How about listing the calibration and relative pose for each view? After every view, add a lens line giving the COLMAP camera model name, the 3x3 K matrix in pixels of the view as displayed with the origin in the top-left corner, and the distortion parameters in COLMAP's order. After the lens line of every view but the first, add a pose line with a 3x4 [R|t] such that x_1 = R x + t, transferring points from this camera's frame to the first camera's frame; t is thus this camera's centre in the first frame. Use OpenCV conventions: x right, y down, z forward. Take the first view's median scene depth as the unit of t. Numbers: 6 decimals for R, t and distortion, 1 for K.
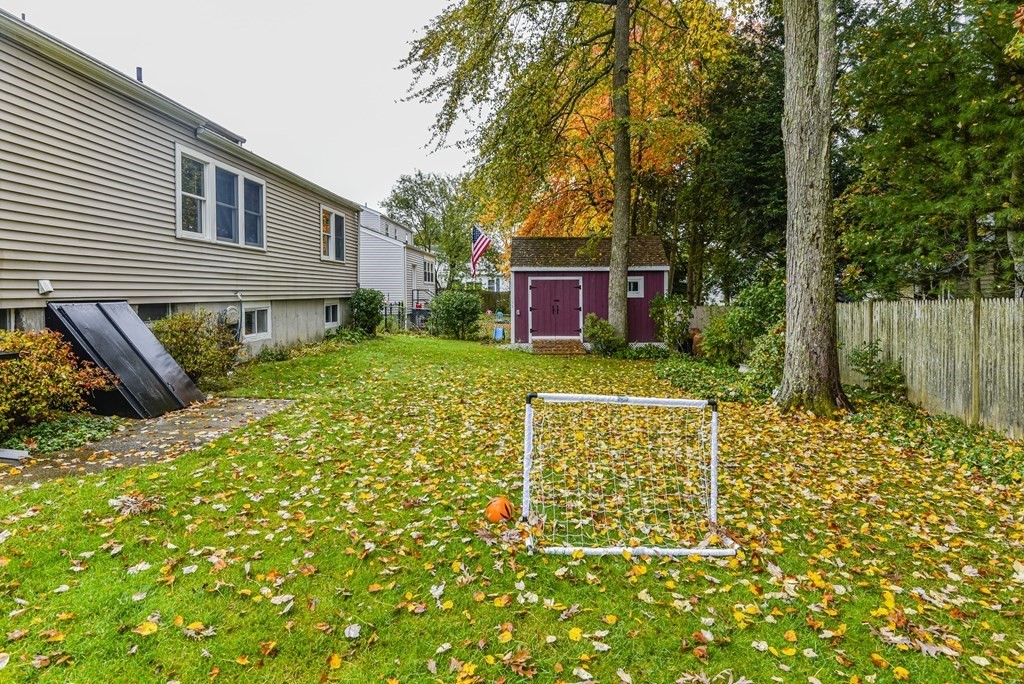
lens RADIAL K [[585.1, 0, 511.5], [0, 585.1, 300.0], [0, 0, 1]] dist [-0.002586, -0.000846]
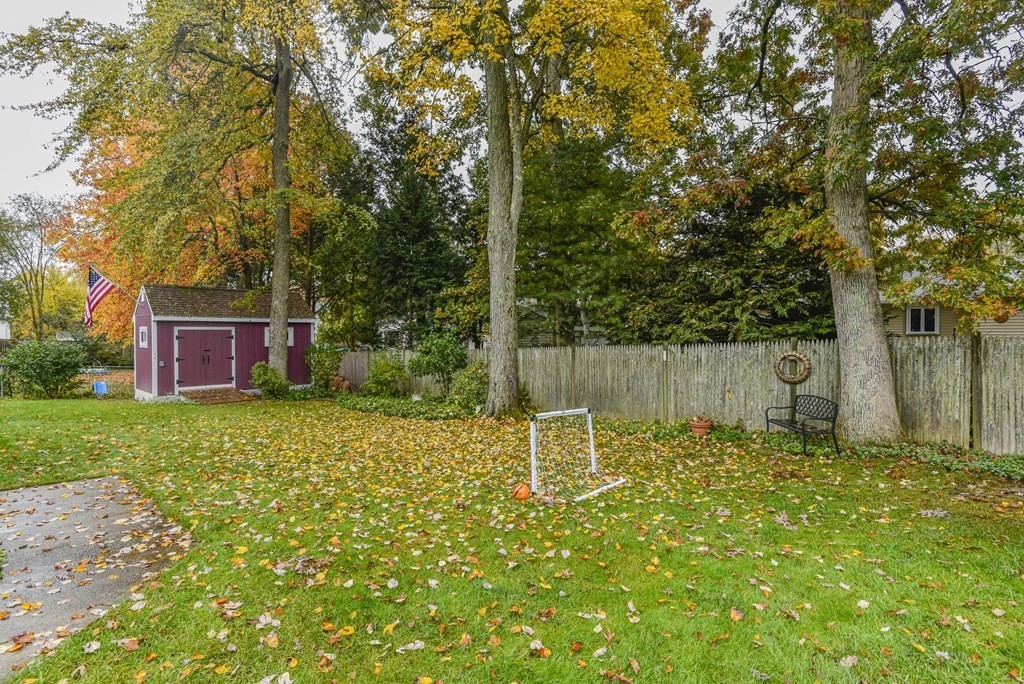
lens RADIAL K [[503.0, 0, 512.0], [0, 503.0, 342.0], [0, 0, 1]] dist [-0.002680, -0.000951]
pose [[0.672445, -0.011314, 0.740060, -0.229576], [0.012873, 0.999911, 0.003590, -0.010638], [-0.740035, 0.007113, 0.672531, 0.024906]]
